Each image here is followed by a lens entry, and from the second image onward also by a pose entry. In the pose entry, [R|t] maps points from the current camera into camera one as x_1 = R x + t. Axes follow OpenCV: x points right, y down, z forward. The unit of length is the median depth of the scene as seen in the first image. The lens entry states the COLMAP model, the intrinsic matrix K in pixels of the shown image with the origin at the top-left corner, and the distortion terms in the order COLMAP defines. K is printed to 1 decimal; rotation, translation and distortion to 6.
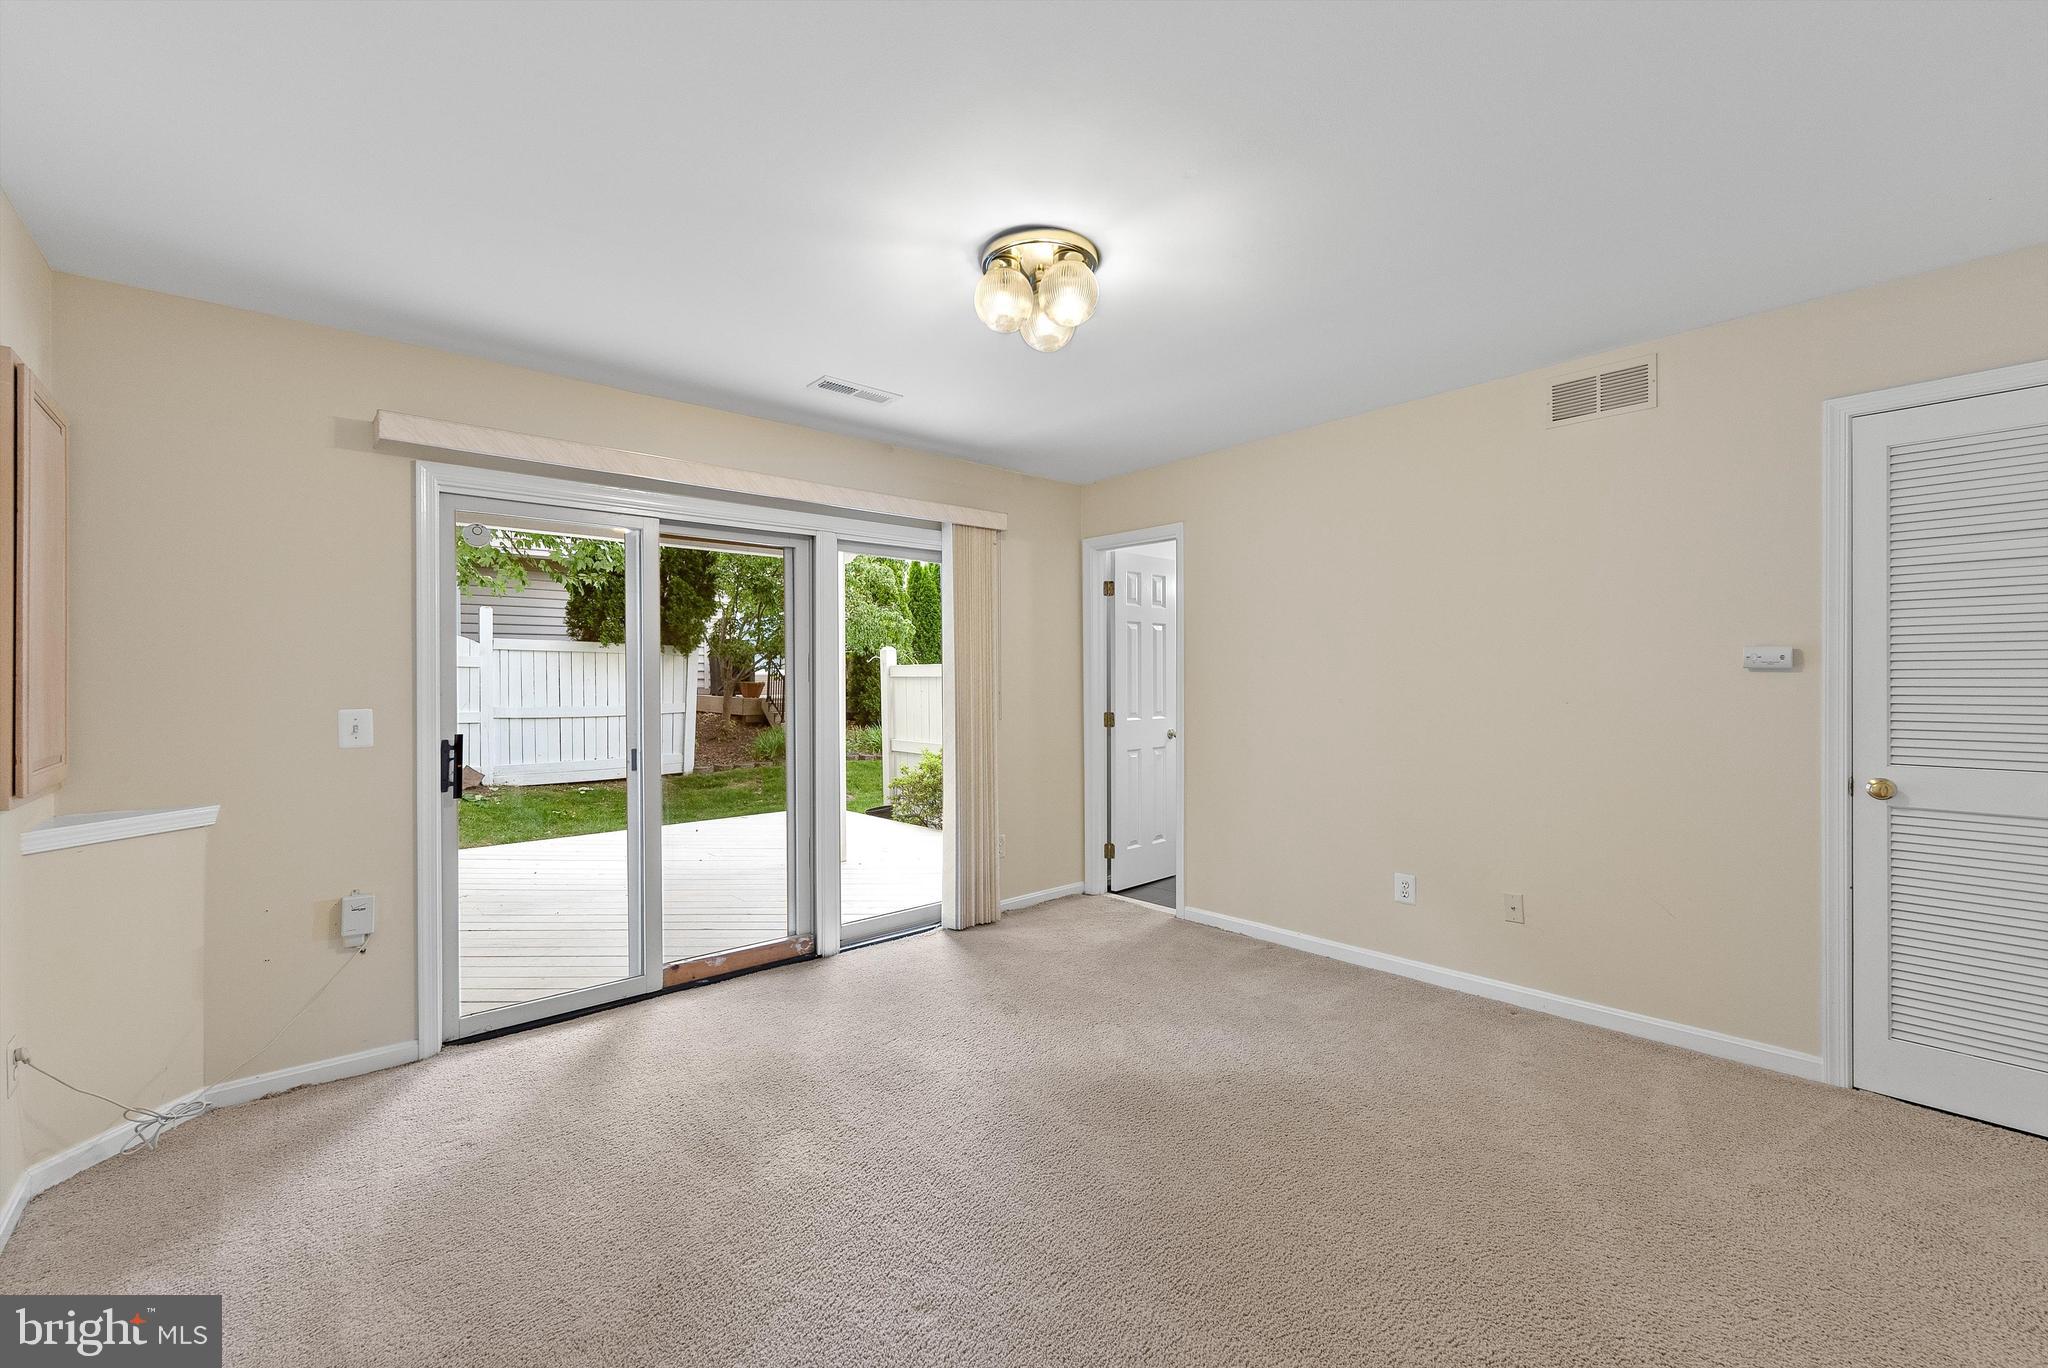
lens RADIAL K [[835.7, 0, 1027.7], [0, 835.7, 671.0], [0, 0, 1]] dist [0.000112, -0.000917]
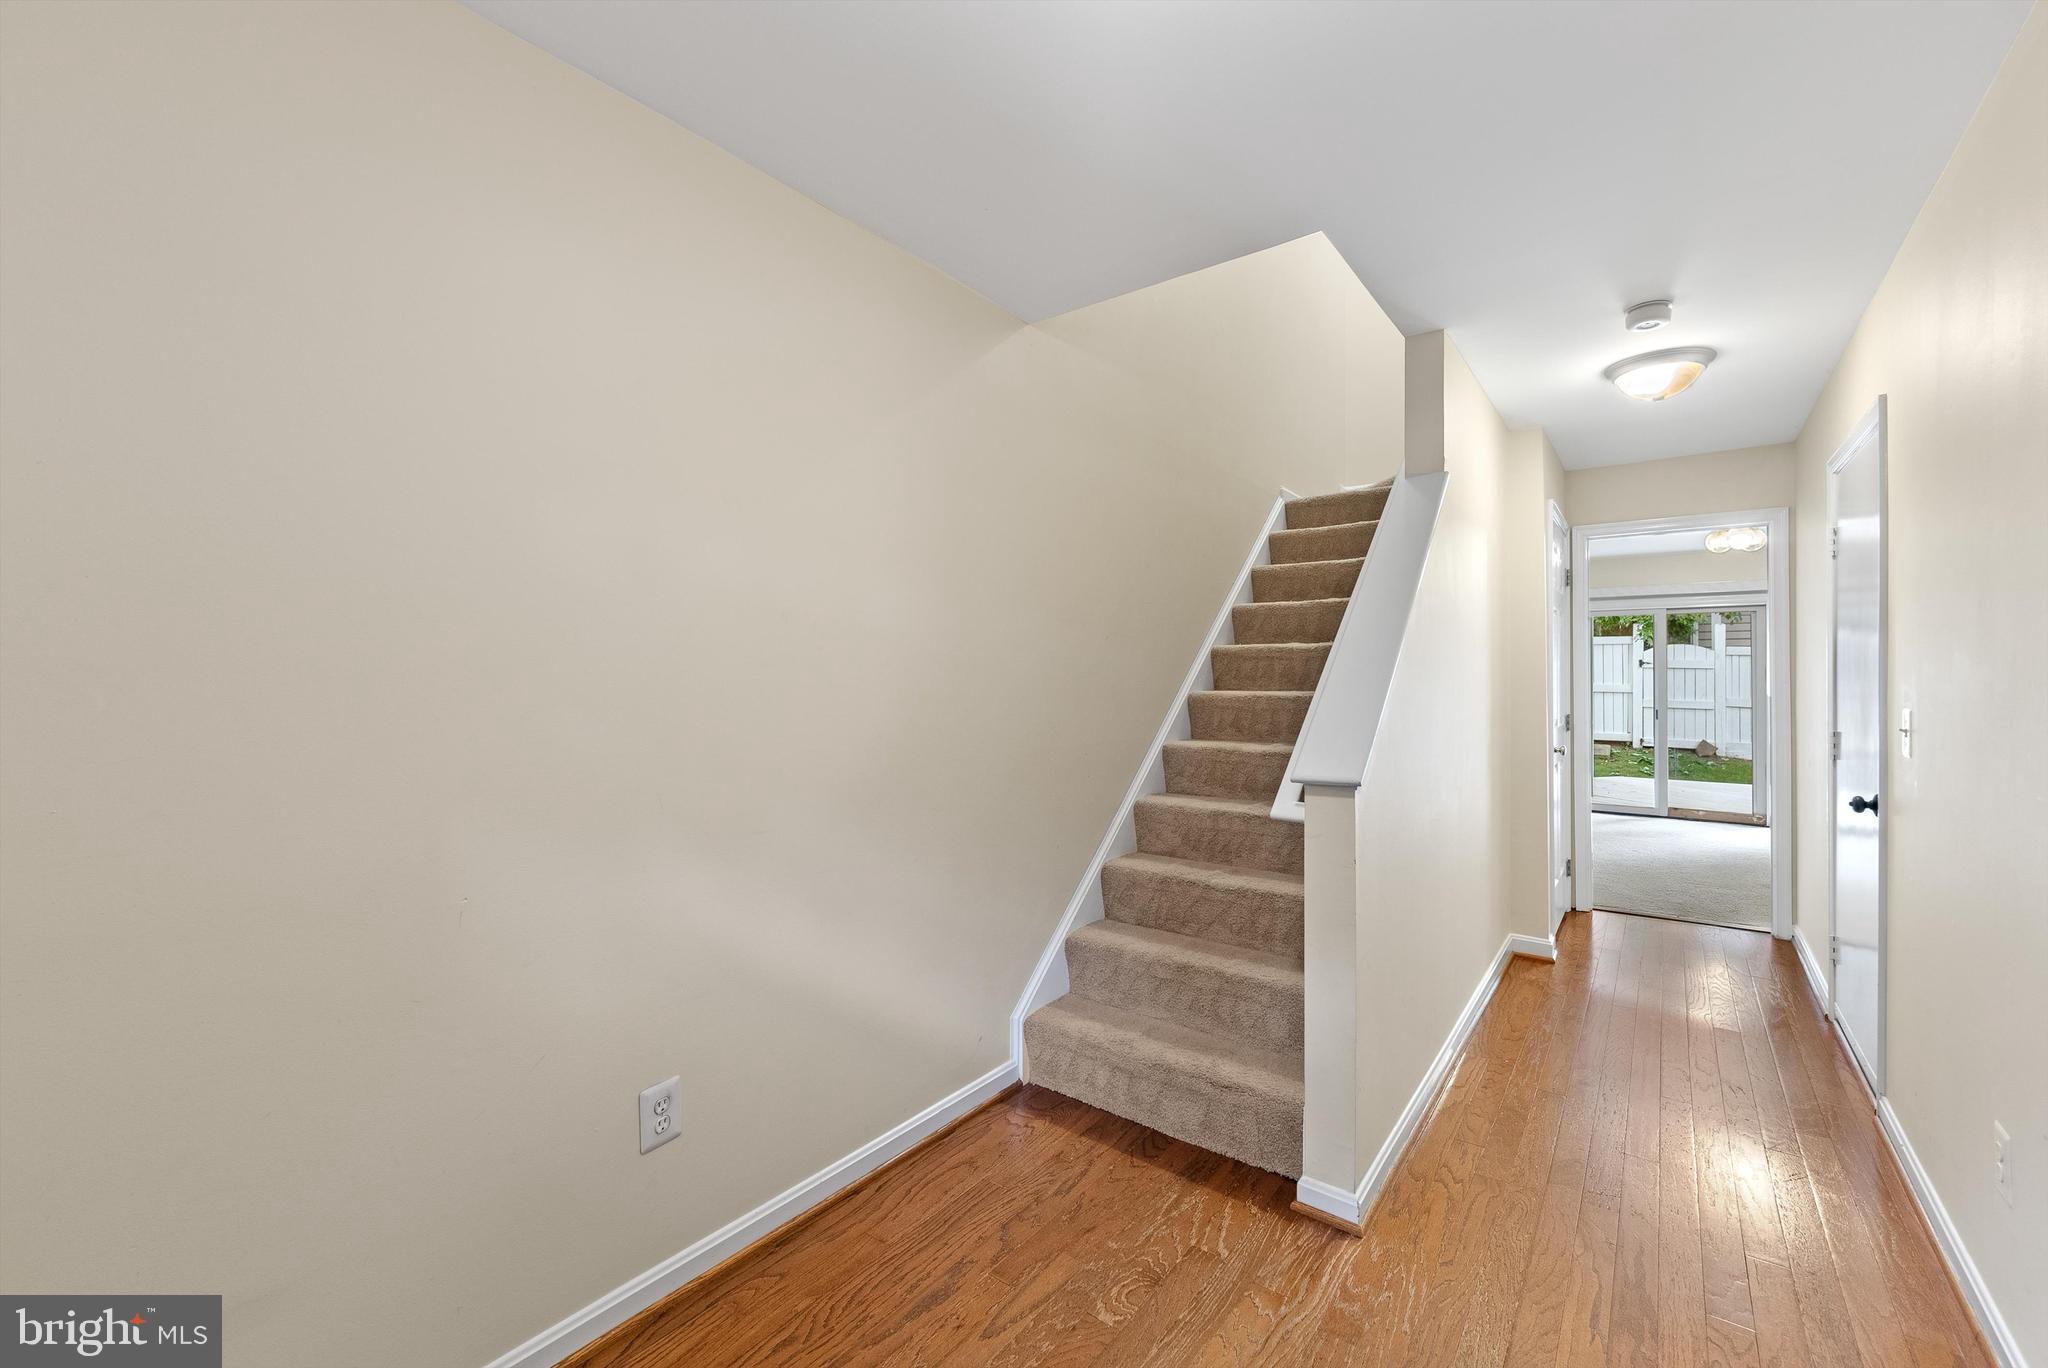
lens RADIAL K [[835.7, 0, 1018.6], [0, 835.7, 676.2], [0, 0, 1]] dist [0.000112, -0.000917]
pose [[0.190622, 0.006394, -0.981643, 0.519214], [0.006014, 0.999952, 0.007681, -0.010492], [0.981645, -0.007368, 0.190575, -0.418513]]
